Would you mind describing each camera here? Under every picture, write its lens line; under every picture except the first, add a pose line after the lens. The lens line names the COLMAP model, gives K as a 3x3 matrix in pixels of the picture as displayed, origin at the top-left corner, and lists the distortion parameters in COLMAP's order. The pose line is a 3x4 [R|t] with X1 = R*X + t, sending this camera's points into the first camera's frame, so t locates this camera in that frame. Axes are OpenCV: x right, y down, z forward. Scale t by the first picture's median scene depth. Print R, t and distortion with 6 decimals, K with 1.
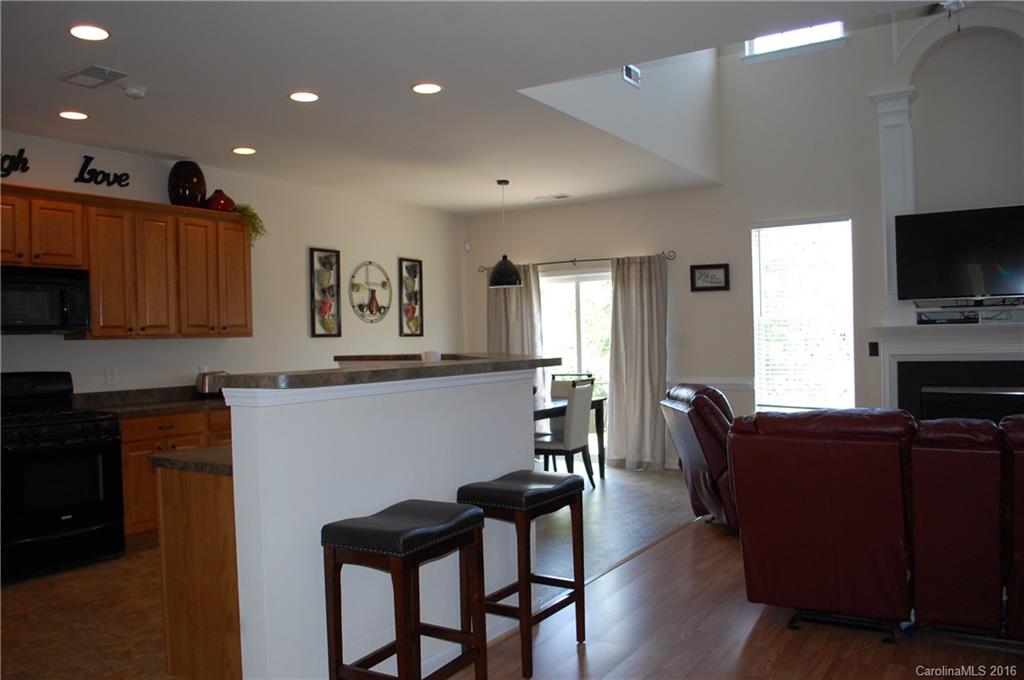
lens RADIAL K [[812.7, 0, 513.0], [0, 812.7, 338.6], [0, 0, 1]] dist [-0.074022, -0.000942]
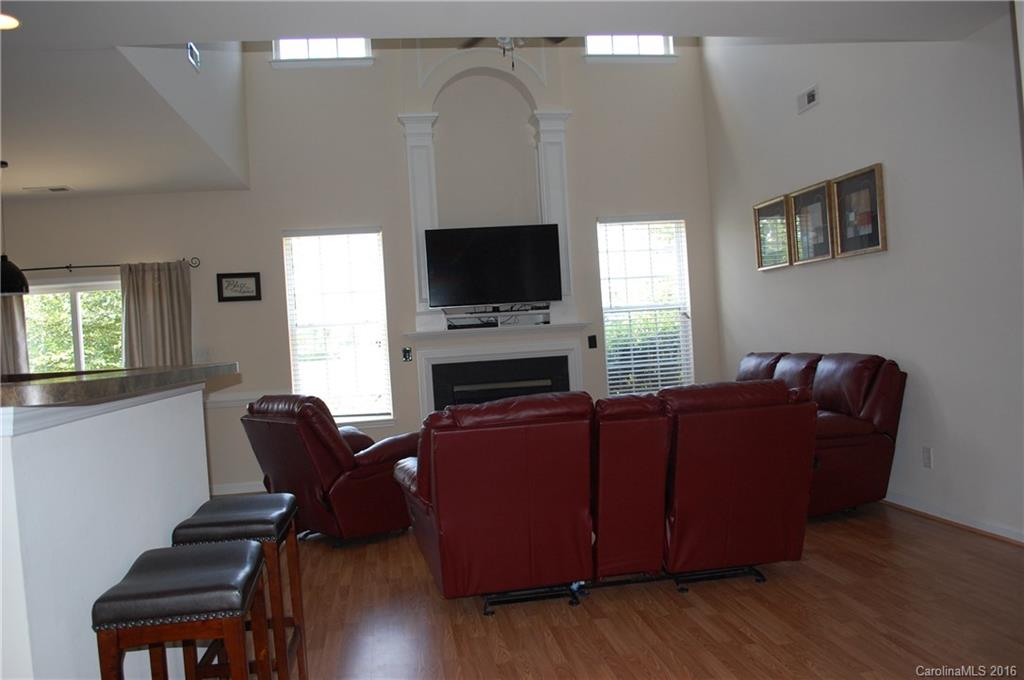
lens RADIAL K [[812.7, 0, 514.0], [0, 812.7, 341.5], [0, 0, 1]] dist [-0.074022, -0.000942]
pose [[0.751431, -0.027039, 0.659258, -0.158997], [0.044688, 0.998951, -0.009964, 0.013756], [-0.658297, 0.036948, 0.751851, 0.100067]]
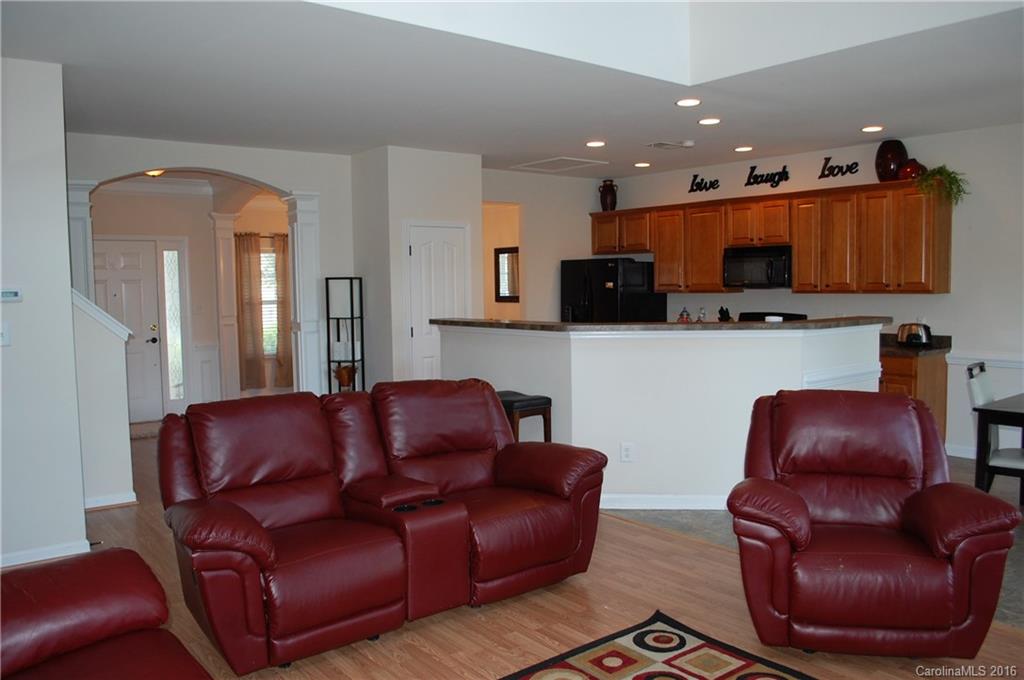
lens RADIAL K [[812.7, 0, 510.1], [0, 812.7, 345.6], [0, 0, 1]] dist [-0.074022, -0.000942]
pose [[-0.330179, 0.093302, -0.939296, 0.799355], [0.017226, 0.995533, 0.092833, -0.038844], [0.943761, 0.014471, -0.330311, 0.790439]]
